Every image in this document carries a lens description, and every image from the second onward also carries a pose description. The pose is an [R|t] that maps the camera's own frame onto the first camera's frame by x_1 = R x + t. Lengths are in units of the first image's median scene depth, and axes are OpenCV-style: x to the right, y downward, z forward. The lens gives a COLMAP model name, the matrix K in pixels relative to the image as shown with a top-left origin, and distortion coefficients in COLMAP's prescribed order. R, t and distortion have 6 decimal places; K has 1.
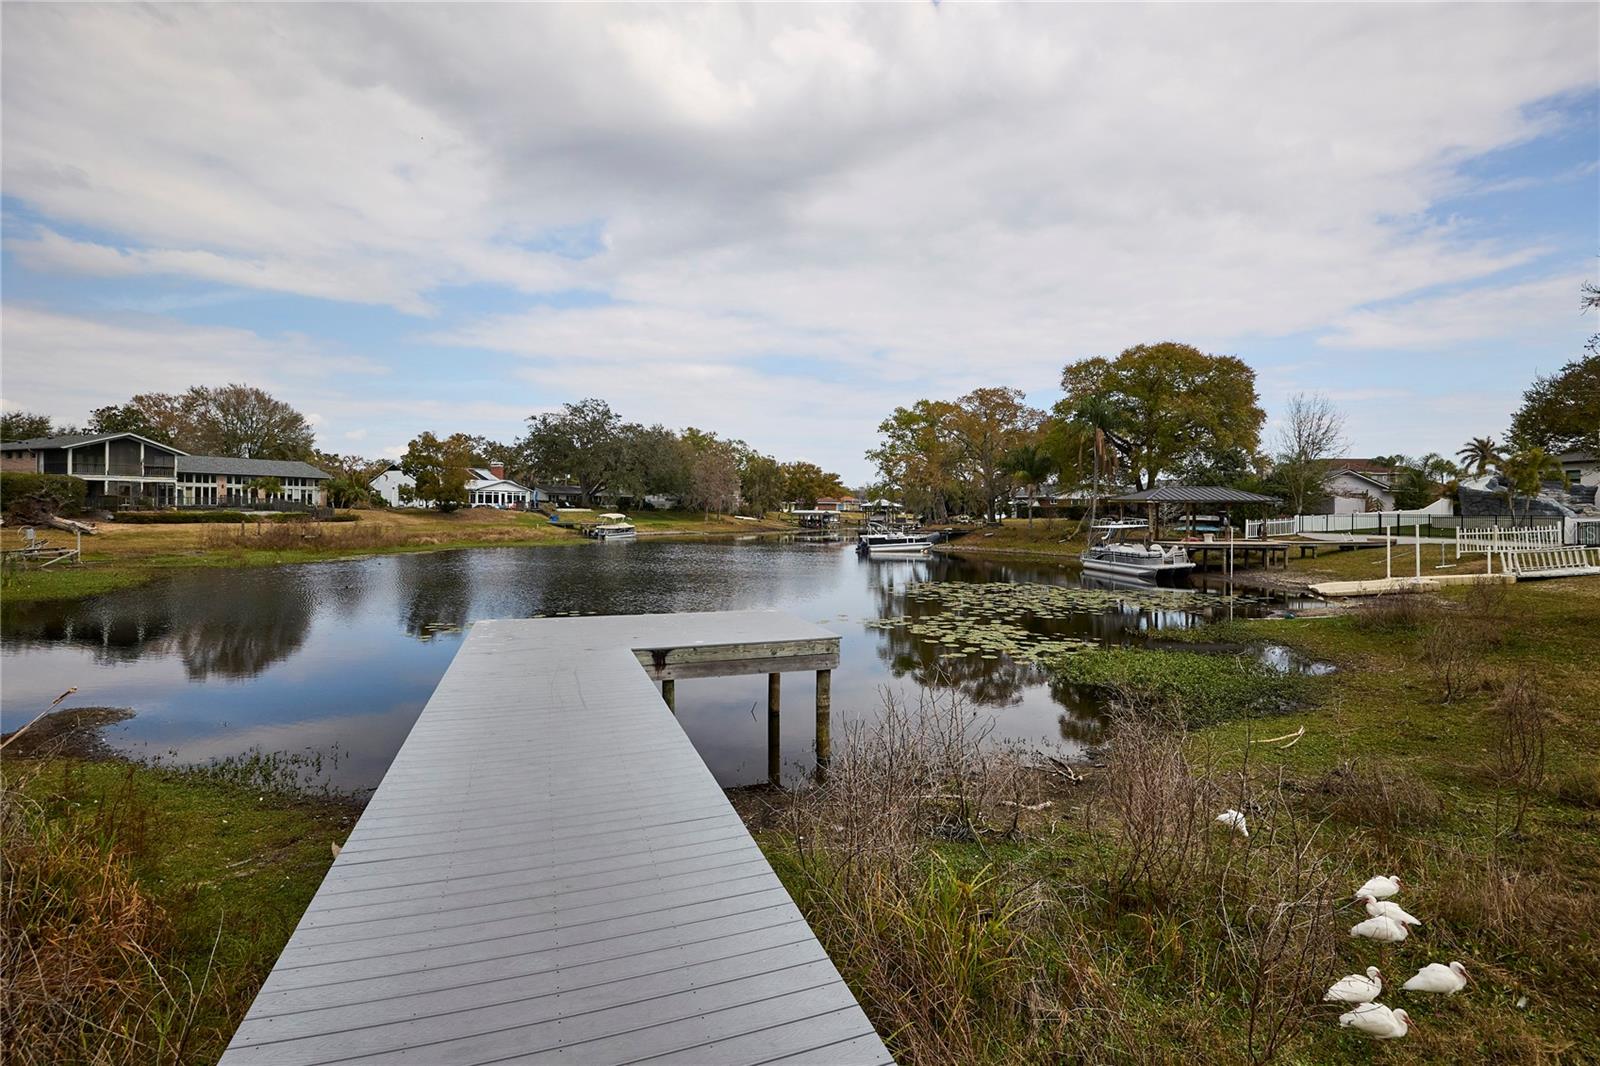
lens RADIAL K [[762.9, 0, 797.2], [0, 762.9, 512.5], [0, 0, 1]] dist [0.002472, 0.000420]
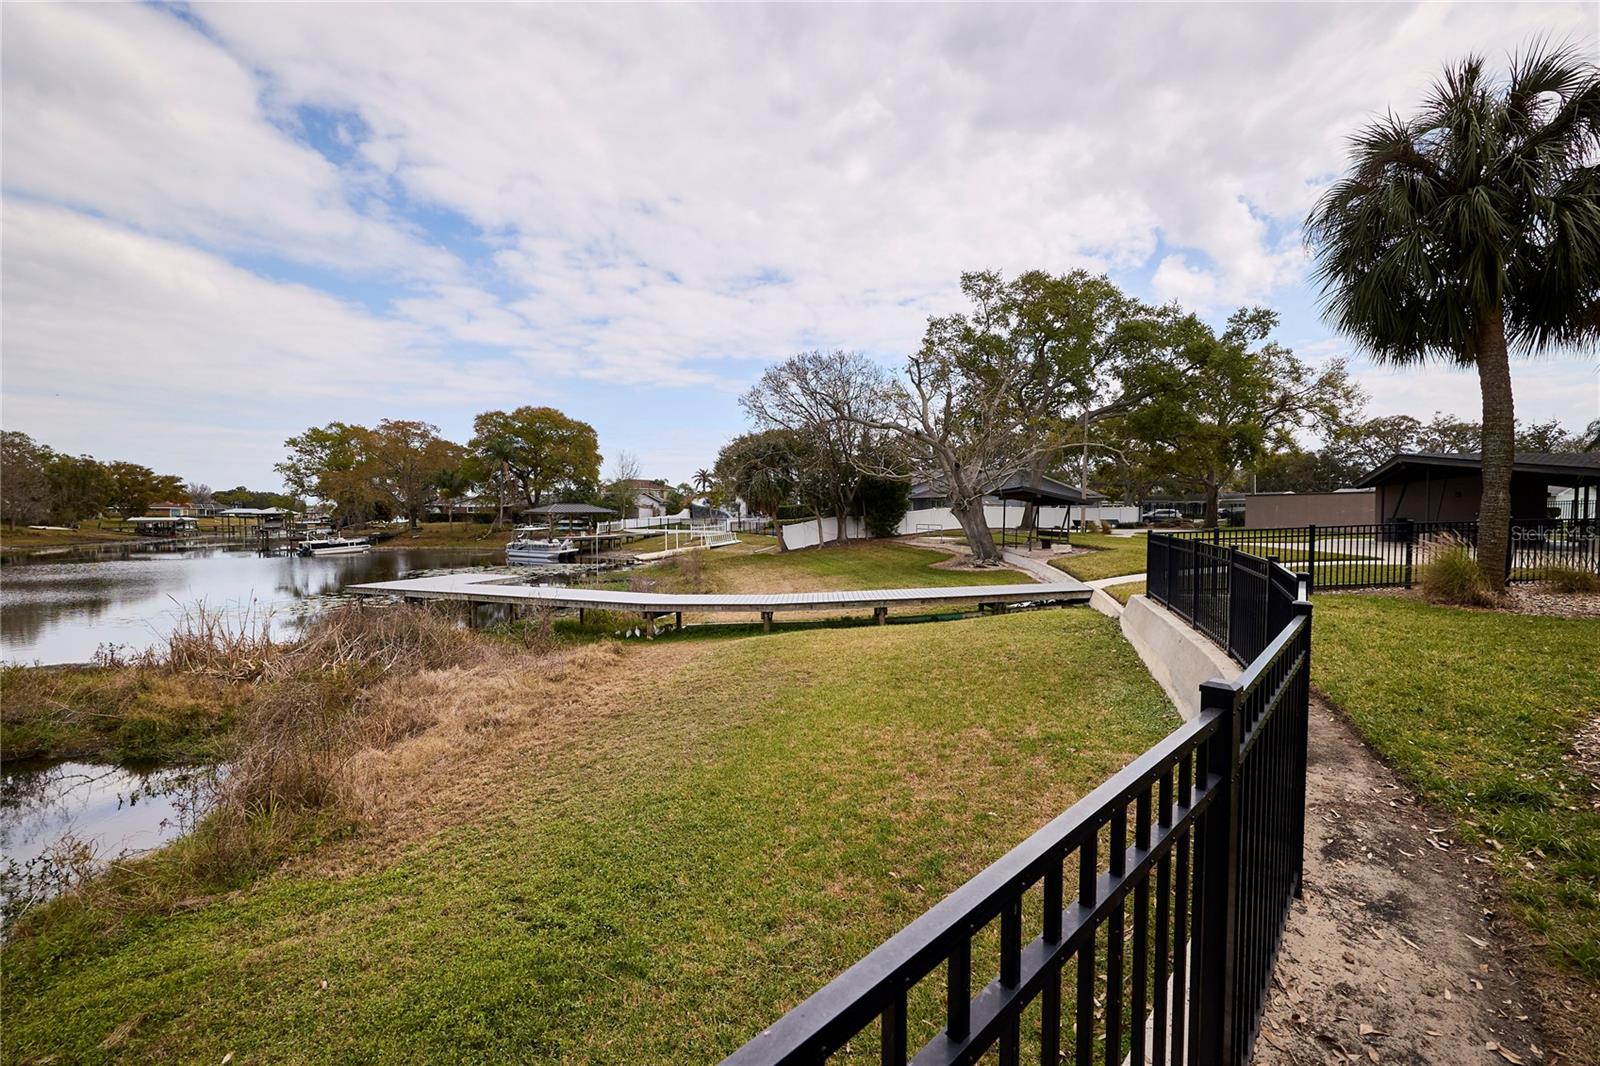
lens RADIAL K [[648.3, 0, 798.7], [0, 648.3, 532.8], [0, 0, 1]] dist [0.004453, 0.000308]
pose [[0.643485, -0.035920, 0.764615, -0.203615], [0.009808, 0.999203, 0.038686, -0.016123], [-0.765396, -0.017395, 0.643325, -0.245007]]
